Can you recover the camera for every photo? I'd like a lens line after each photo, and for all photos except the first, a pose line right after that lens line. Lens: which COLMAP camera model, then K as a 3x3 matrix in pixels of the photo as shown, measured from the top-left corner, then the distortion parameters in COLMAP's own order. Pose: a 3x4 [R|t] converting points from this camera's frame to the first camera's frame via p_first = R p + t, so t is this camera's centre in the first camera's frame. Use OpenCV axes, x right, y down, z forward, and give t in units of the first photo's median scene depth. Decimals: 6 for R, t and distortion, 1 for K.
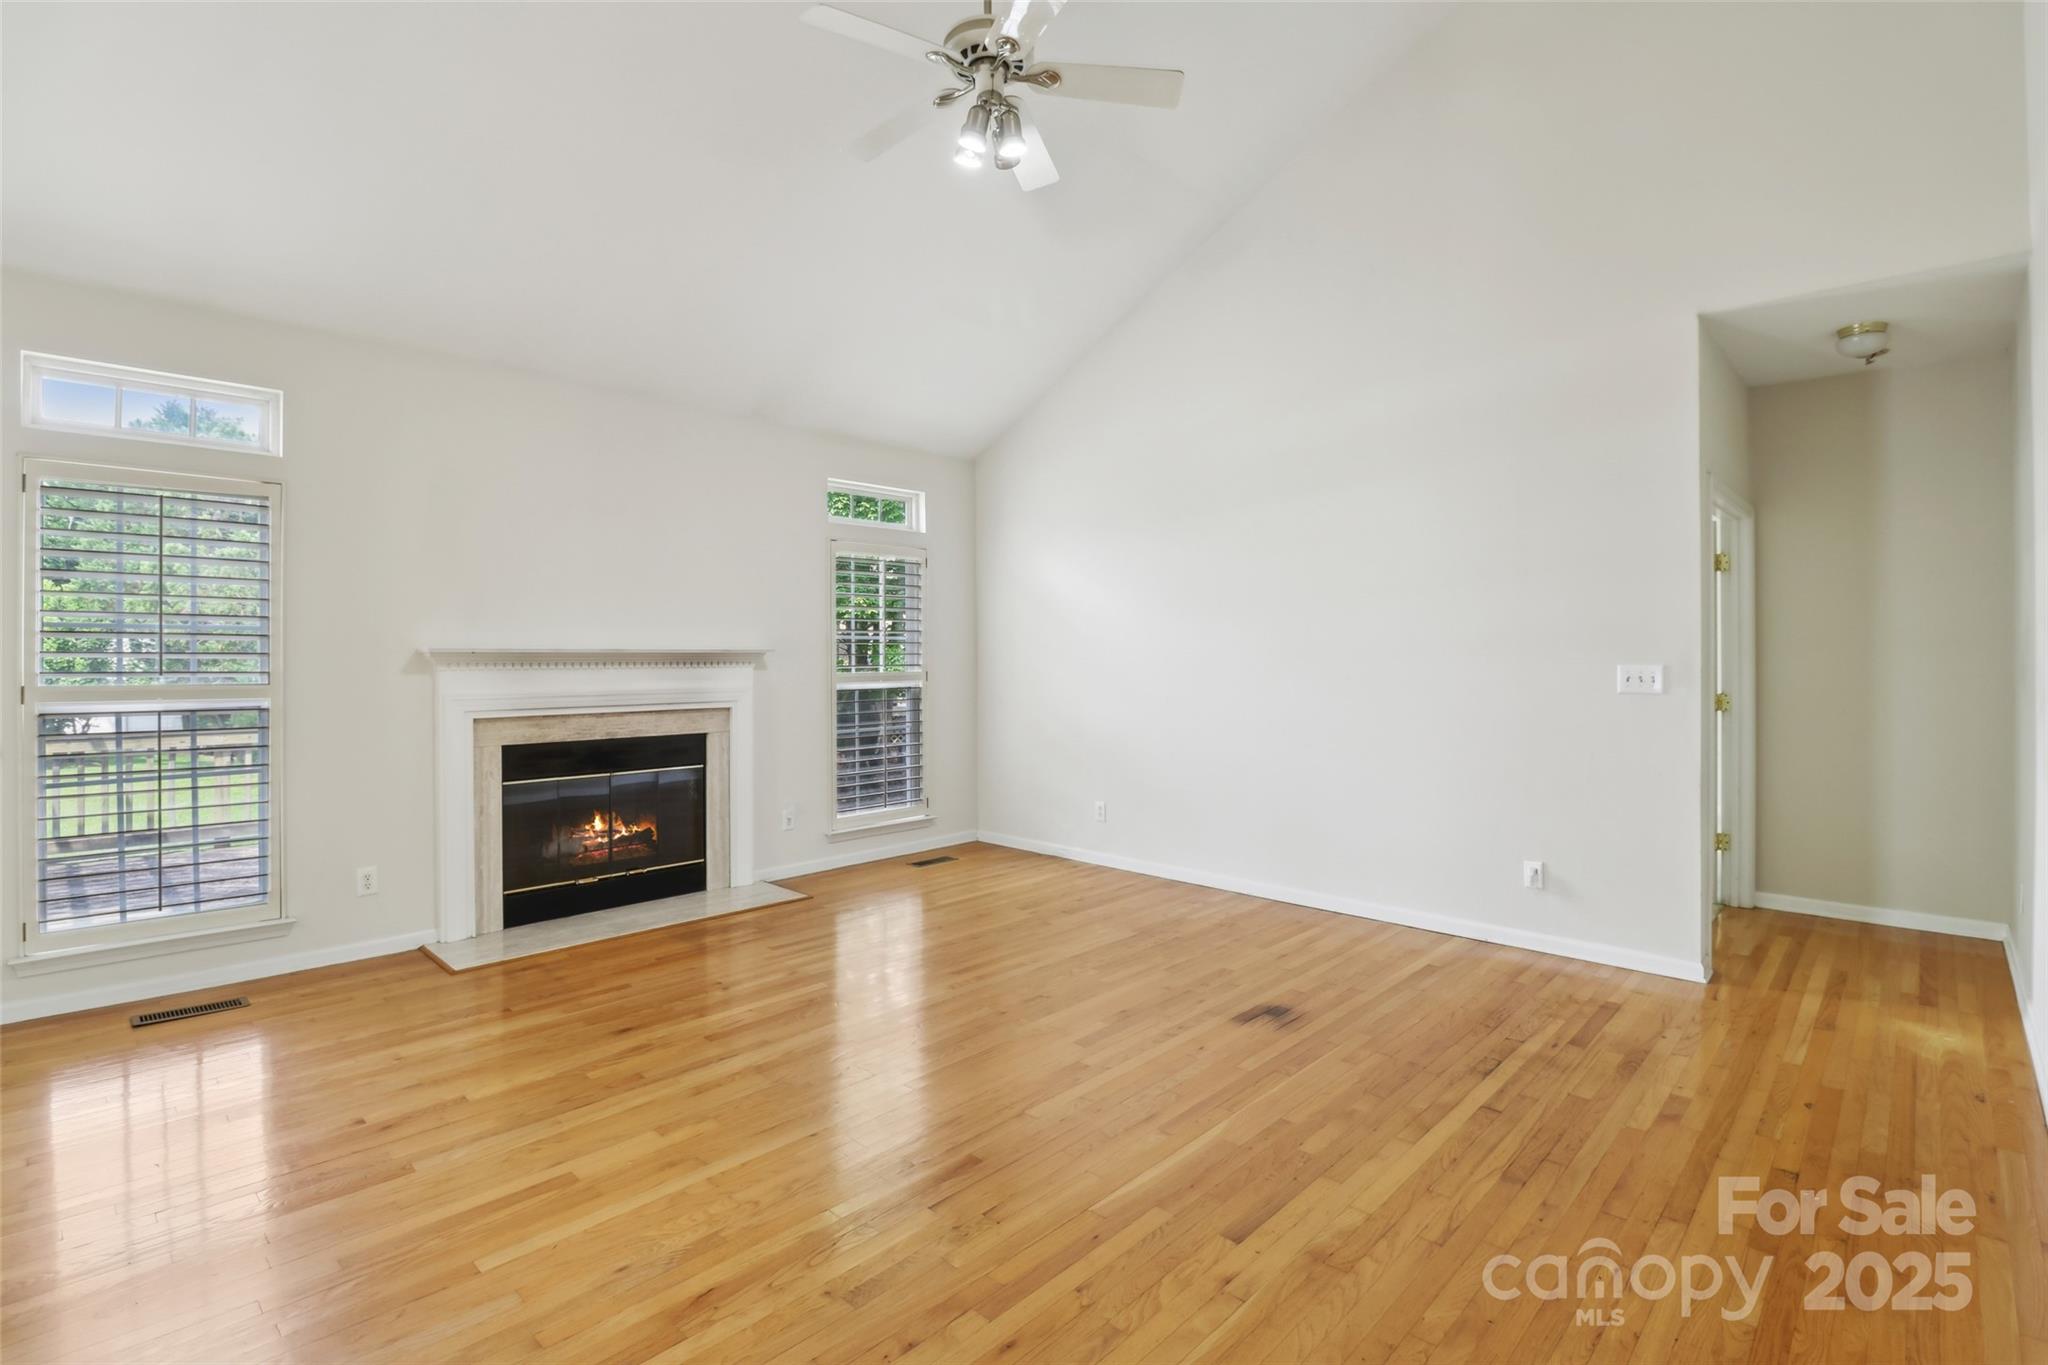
lens RADIAL K [[953.8, 0, 1037.5], [0, 953.8, 636.0], [0, 0, 1]] dist [0.002408, -0.007733]
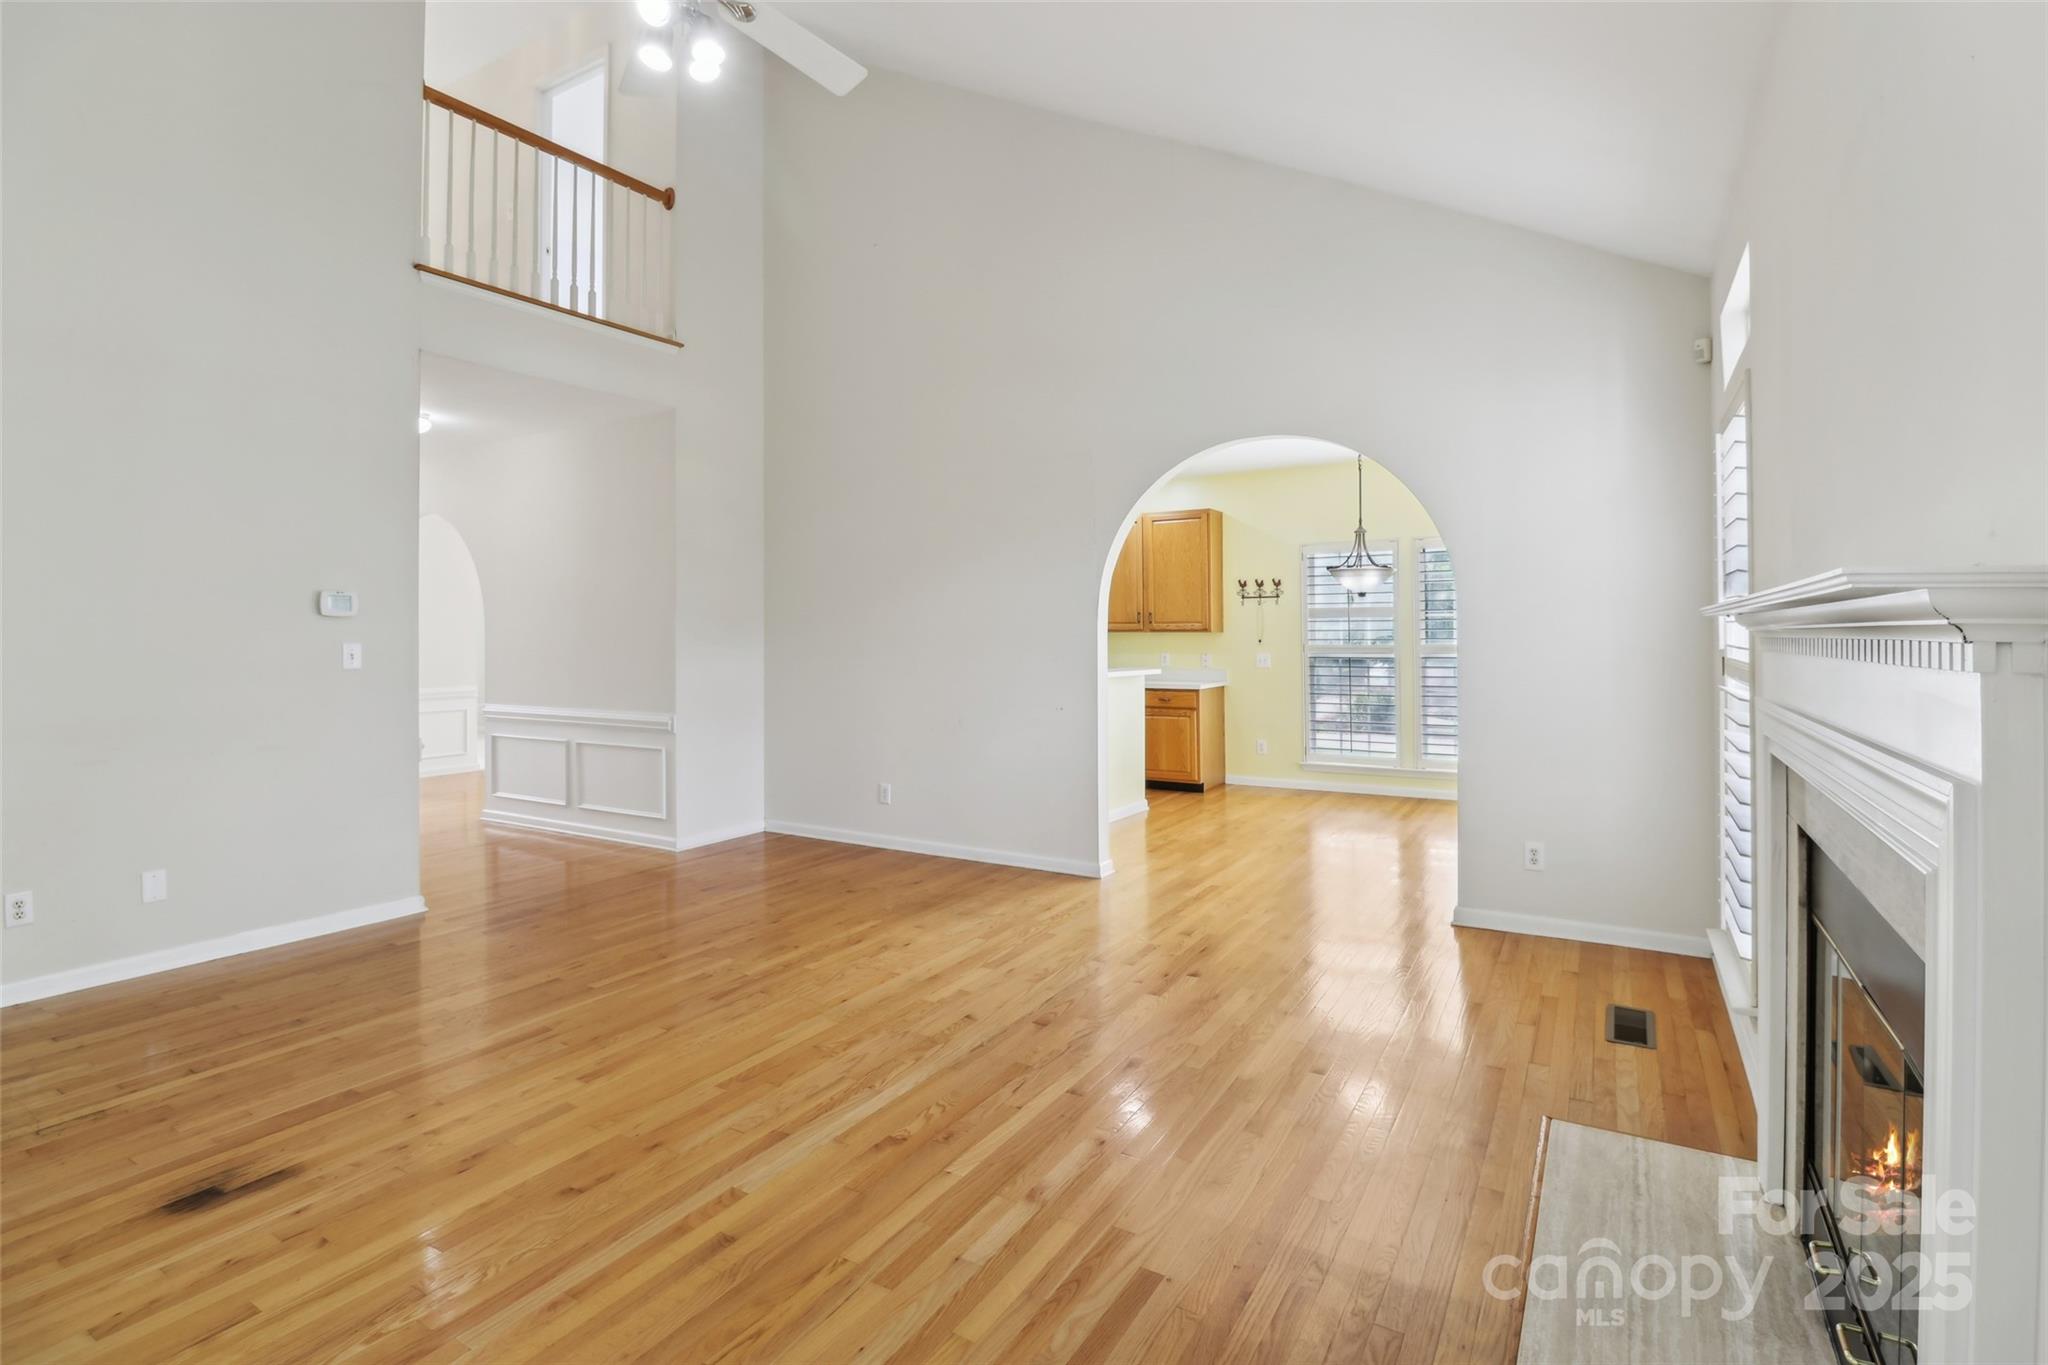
lens RADIAL K [[974.5, 0, 1020.1], [0, 974.5, 623.4], [0, 0, 1]] dist [-0.000979, -0.010816]
pose [[-0.980067, 0.002643, -0.198651, -0.124409], [0.009718, 0.999352, -0.034646, 0.036495], [0.198431, -0.035886, -0.979458, 1.412507]]
